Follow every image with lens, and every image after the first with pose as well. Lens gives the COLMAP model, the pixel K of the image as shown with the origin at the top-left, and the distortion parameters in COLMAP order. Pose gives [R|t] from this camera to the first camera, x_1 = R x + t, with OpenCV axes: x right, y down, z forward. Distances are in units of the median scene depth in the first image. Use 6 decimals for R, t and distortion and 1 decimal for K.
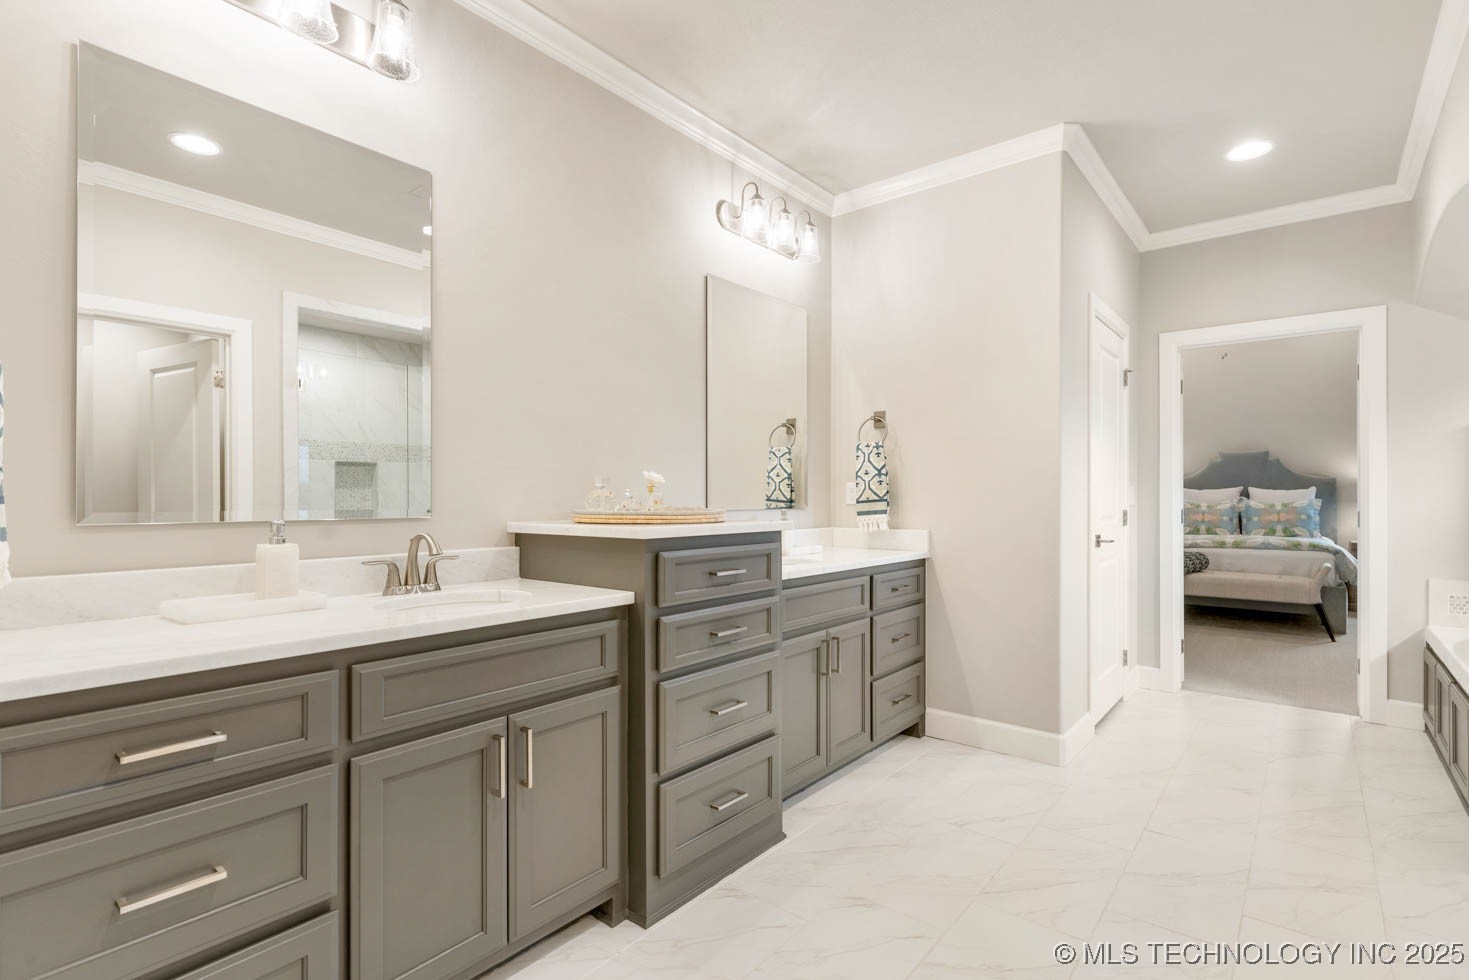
lens RADIAL K [[700.9, 0, 725.6], [0, 700.9, 490.2], [0, 0, 1]] dist [0.005214, -0.001954]
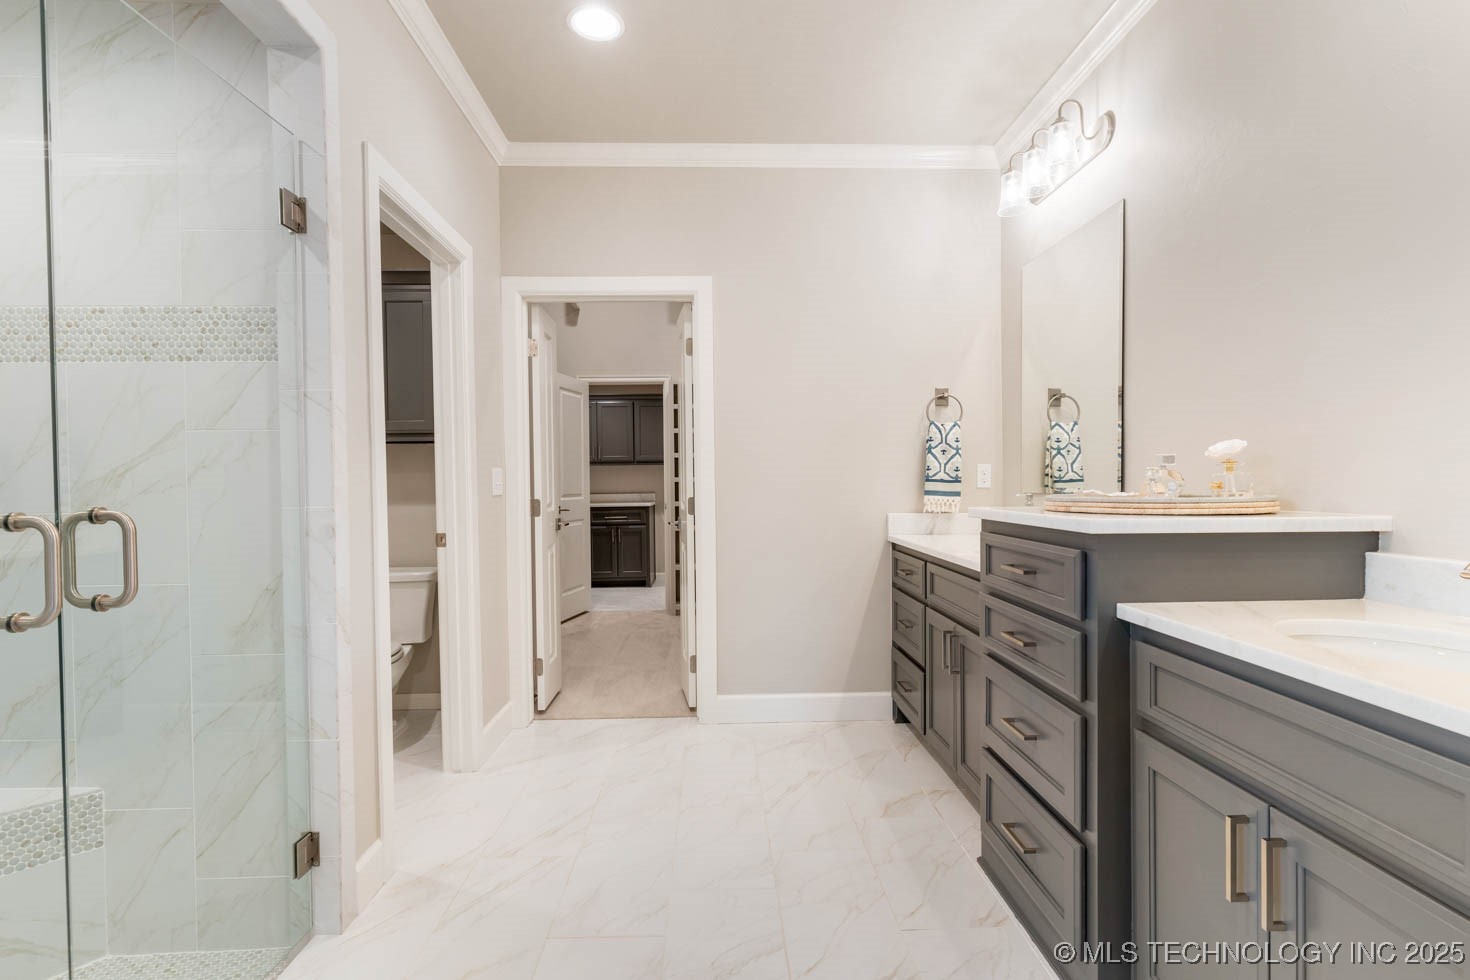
lens RADIAL K [[701.4, 0, 735.3], [0, 701.4, 483.7], [0, 0, 1]] dist [0.005214, -0.001954]
pose [[-0.746042, 0.007012, -0.665862, 0.245299], [0.013110, 0.999905, -0.004158, 0.003810], [0.665770, -0.011832, -0.746063, 0.420926]]
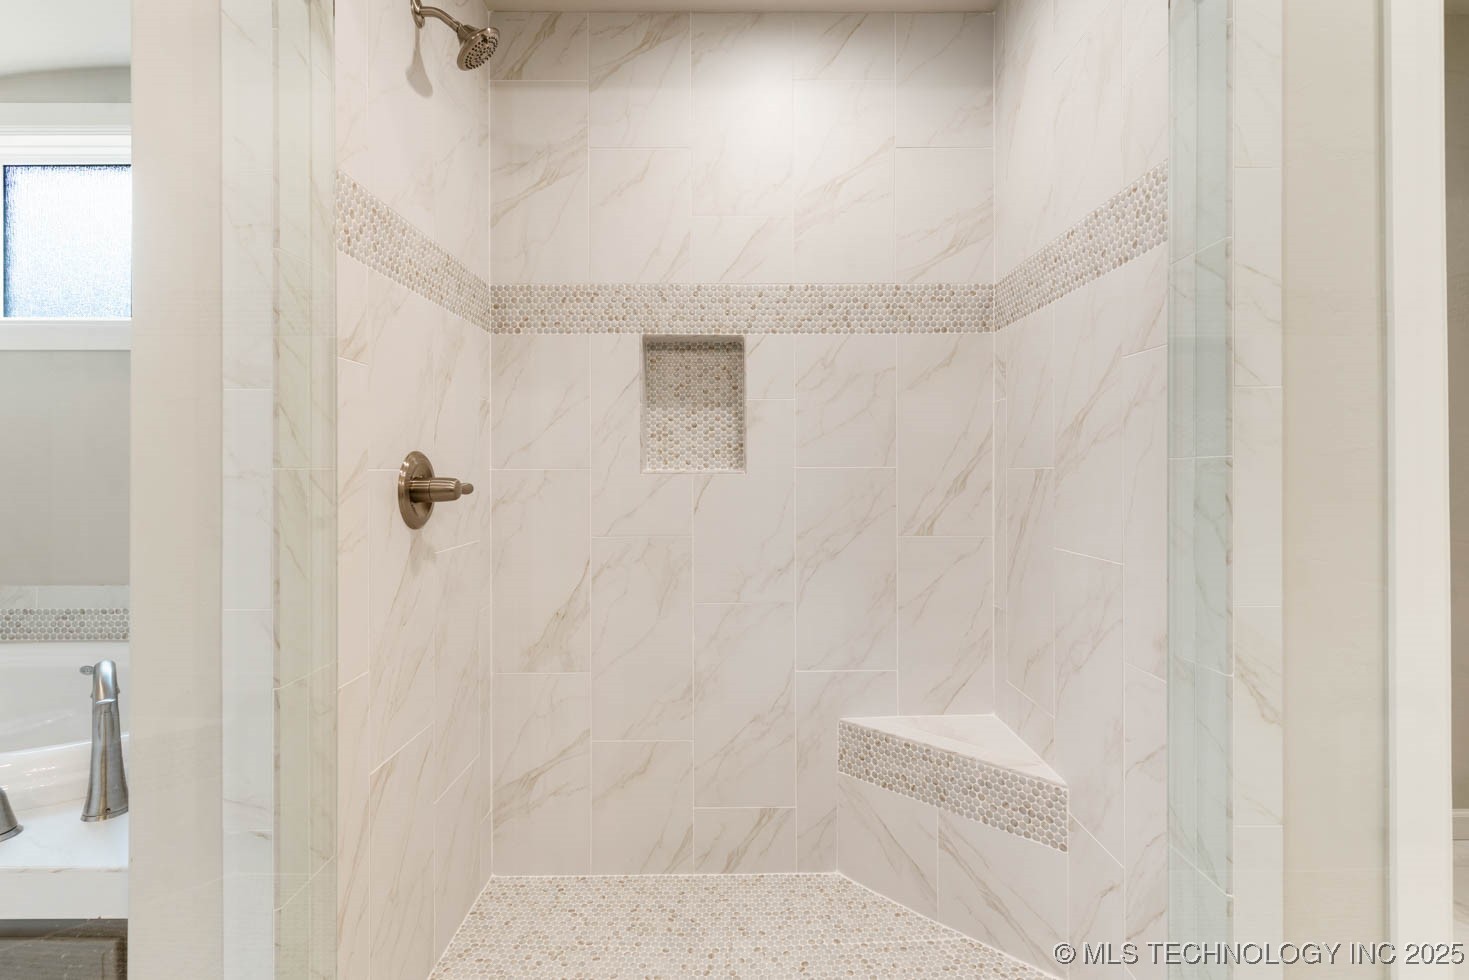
lens RADIAL K [[700.9, 0, 809.5], [0, 700.9, 479.8], [0, 0, 1]] dist [0.005214, -0.001954]
pose [[-0.646655, -0.001086, 0.762782, 0.122239], [-0.003970, 0.999990, -0.001942, 0.015697], [-0.762772, -0.004284, -0.646653, 0.269854]]
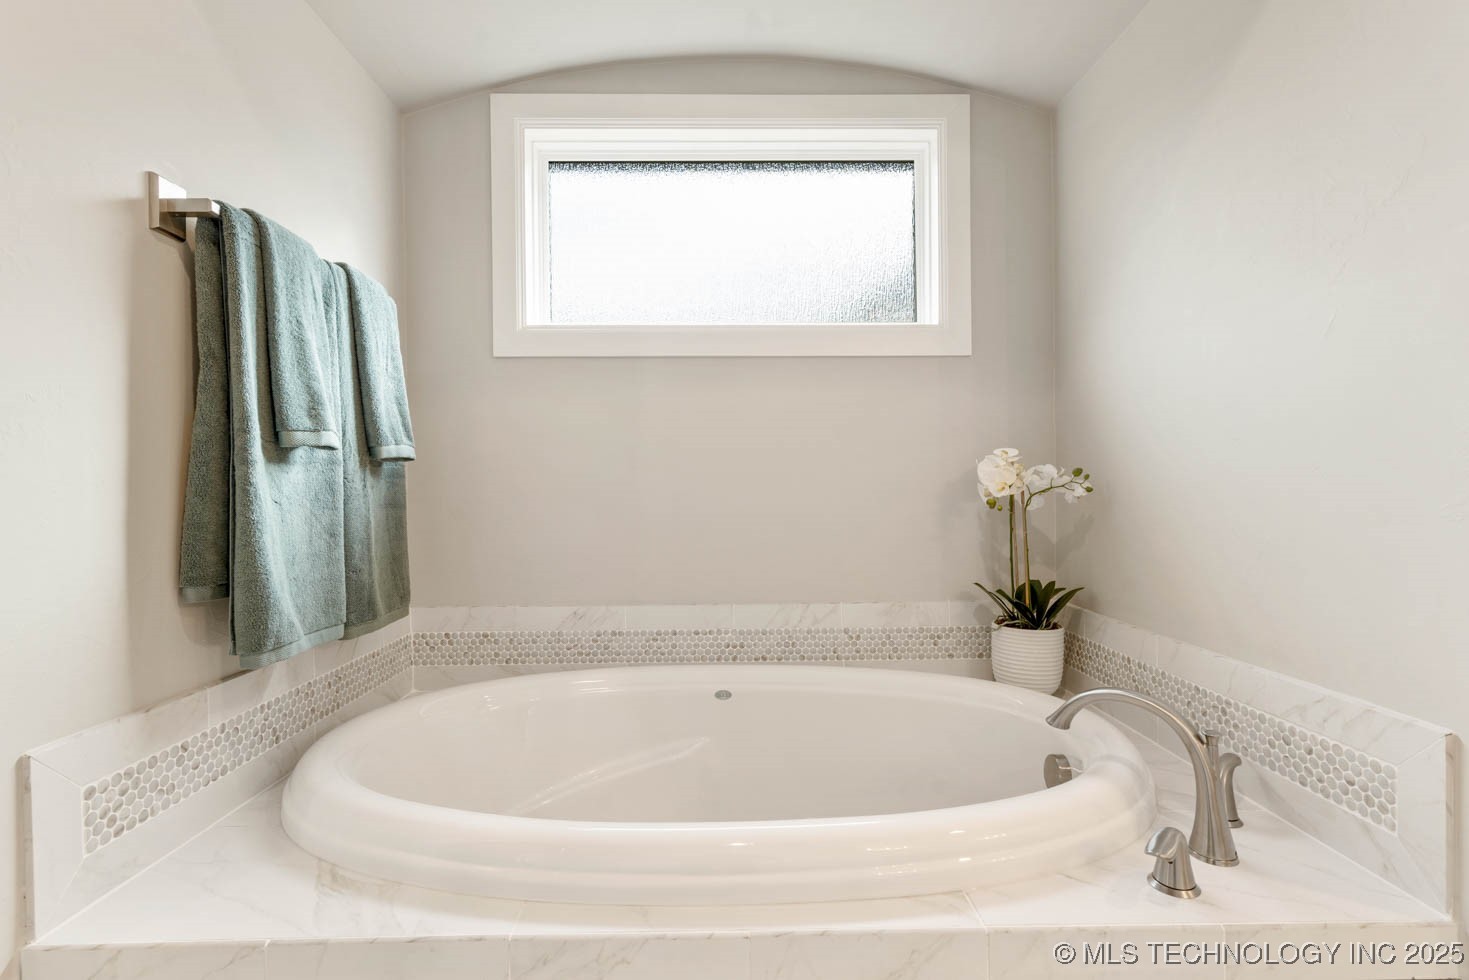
lens RADIAL K [[700.9, 0, 735.8], [0, 700.9, 489.8], [0, 0, 1]] dist [0.005214, -0.001954]
pose [[-0.655076, 0.001422, 0.755562, 0.309737], [-0.000559, 0.999997, -0.002367, 0.015304], [-0.755563, -0.001973, -0.655073, 0.468094]]
